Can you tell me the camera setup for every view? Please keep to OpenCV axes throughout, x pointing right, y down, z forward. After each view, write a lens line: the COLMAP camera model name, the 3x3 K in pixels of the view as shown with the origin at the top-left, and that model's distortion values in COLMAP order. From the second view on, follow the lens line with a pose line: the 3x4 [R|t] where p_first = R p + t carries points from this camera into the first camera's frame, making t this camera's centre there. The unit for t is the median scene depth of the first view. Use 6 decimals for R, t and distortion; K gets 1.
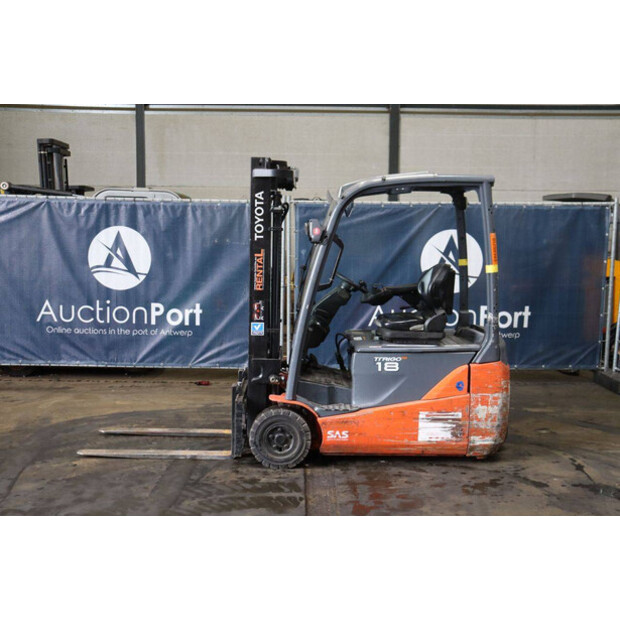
lens RADIAL K [[658.5, 0, 310.0], [0, 658.5, 310.0], [0, 0, 1]] dist [-0.012457, -0.003228]
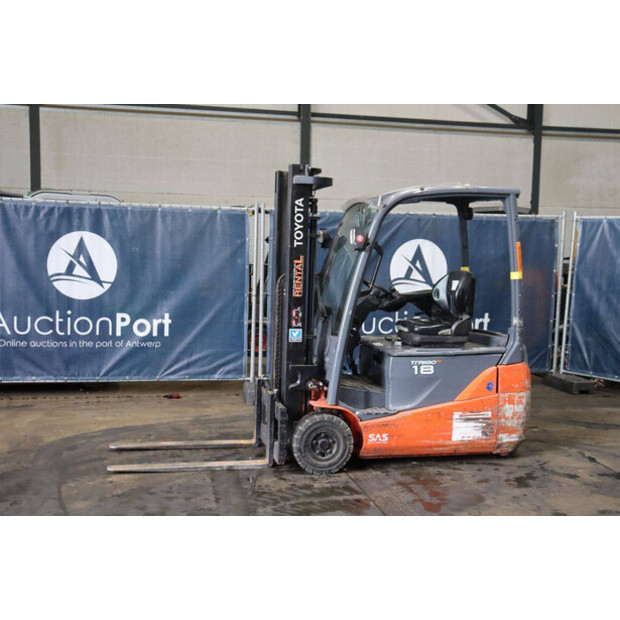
lens RADIAL K [[681.2, 0, 310.0], [0, 681.2, 310.0], [0, 0, 1]] dist [-0.000696, 0.016991]
pose [[0.983176, -0.007693, 0.182498, -0.244786], [0.011057, 0.999787, -0.017423, 0.008476], [-0.182326, 0.019148, 0.983052, -0.021538]]
